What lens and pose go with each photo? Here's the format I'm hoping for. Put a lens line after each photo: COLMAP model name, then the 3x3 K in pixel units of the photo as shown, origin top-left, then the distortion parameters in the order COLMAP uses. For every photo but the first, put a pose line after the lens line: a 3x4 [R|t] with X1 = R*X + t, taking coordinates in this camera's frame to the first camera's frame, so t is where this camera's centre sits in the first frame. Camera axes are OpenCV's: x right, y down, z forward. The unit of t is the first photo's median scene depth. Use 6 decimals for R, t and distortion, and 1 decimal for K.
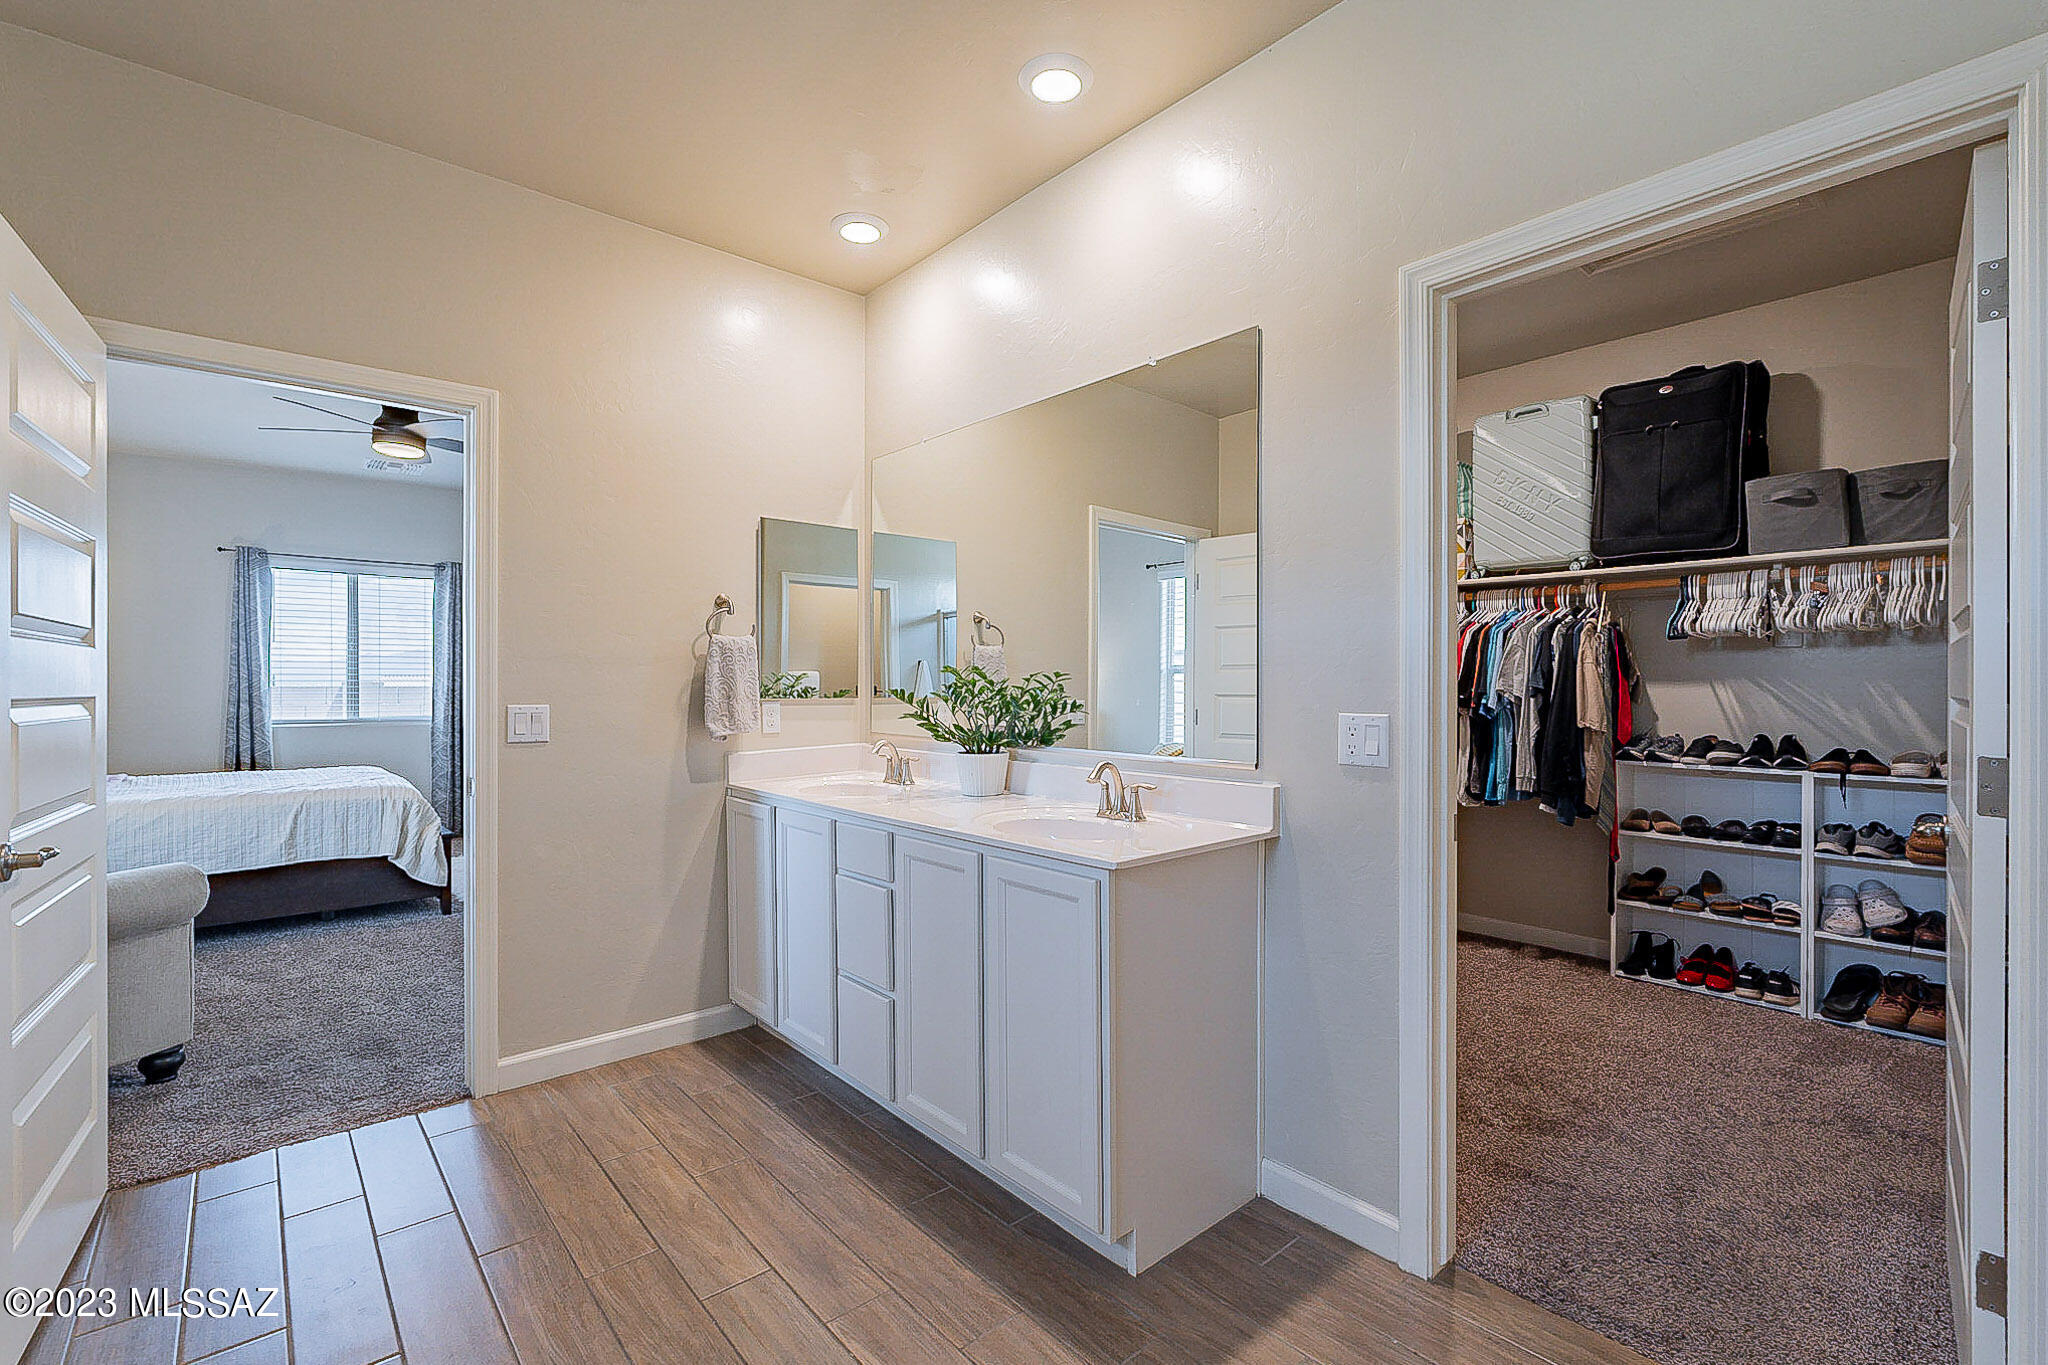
lens RADIAL K [[906.4, 0, 1024.0], [0, 906.4, 682.5], [0, 0, 1]] dist [-0.000888, 0.000184]
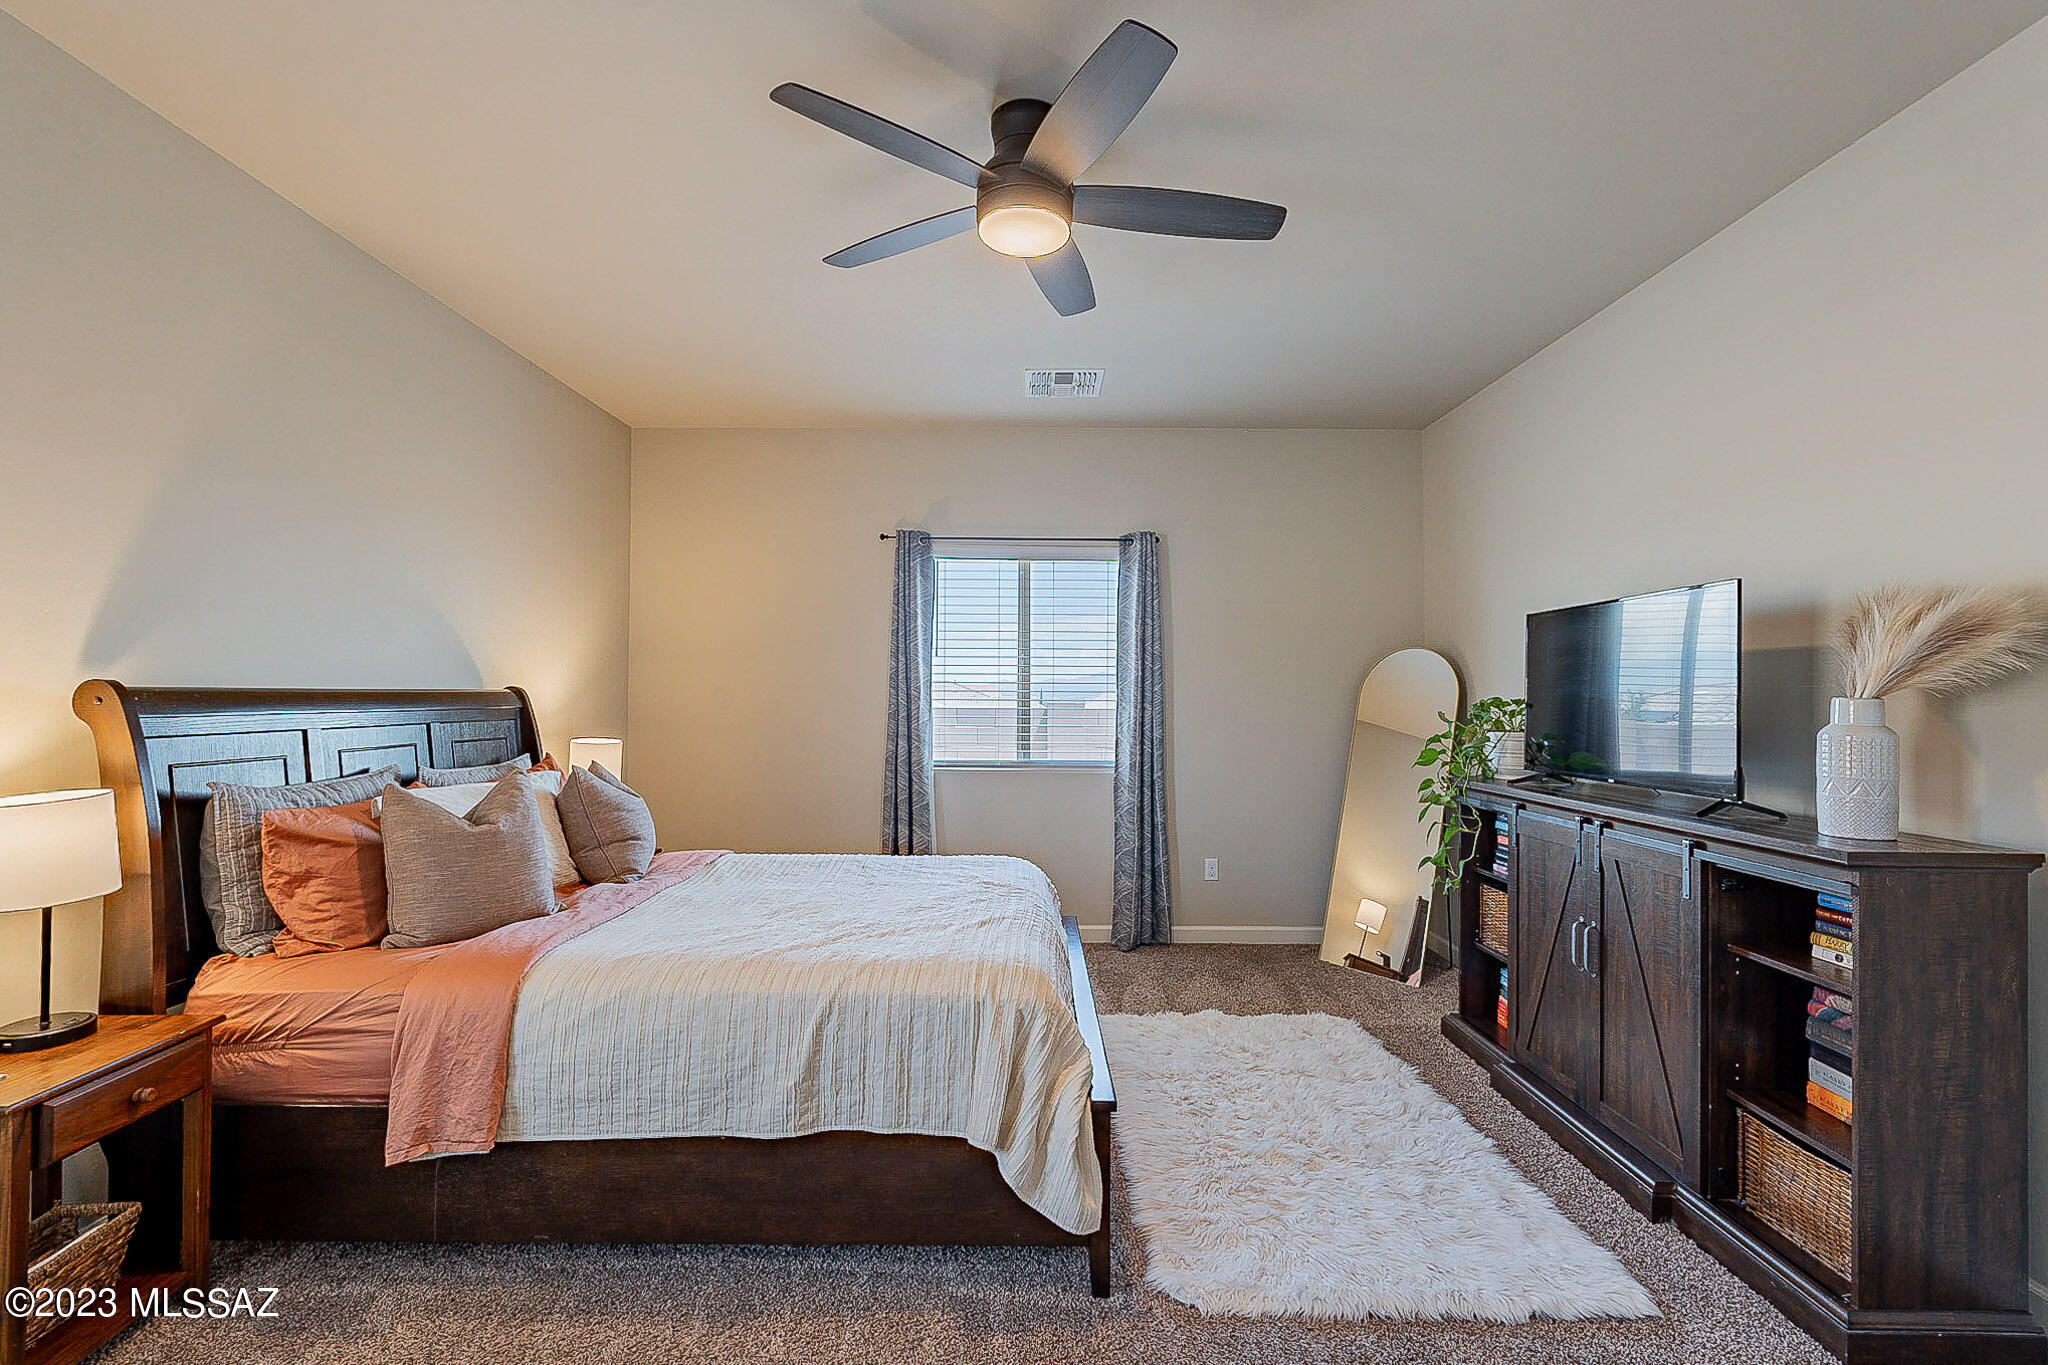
lens RADIAL K [[896.4, 0, 1024.0], [0, 896.4, 682.5], [0, 0, 1]] dist [-0.001452, -0.000292]
pose [[0.755918, -0.005933, -0.654639, -0.299755], [-0.004828, 0.999881, -0.014636, -0.013185], [0.654648, 0.014224, 0.755800, 0.504631]]
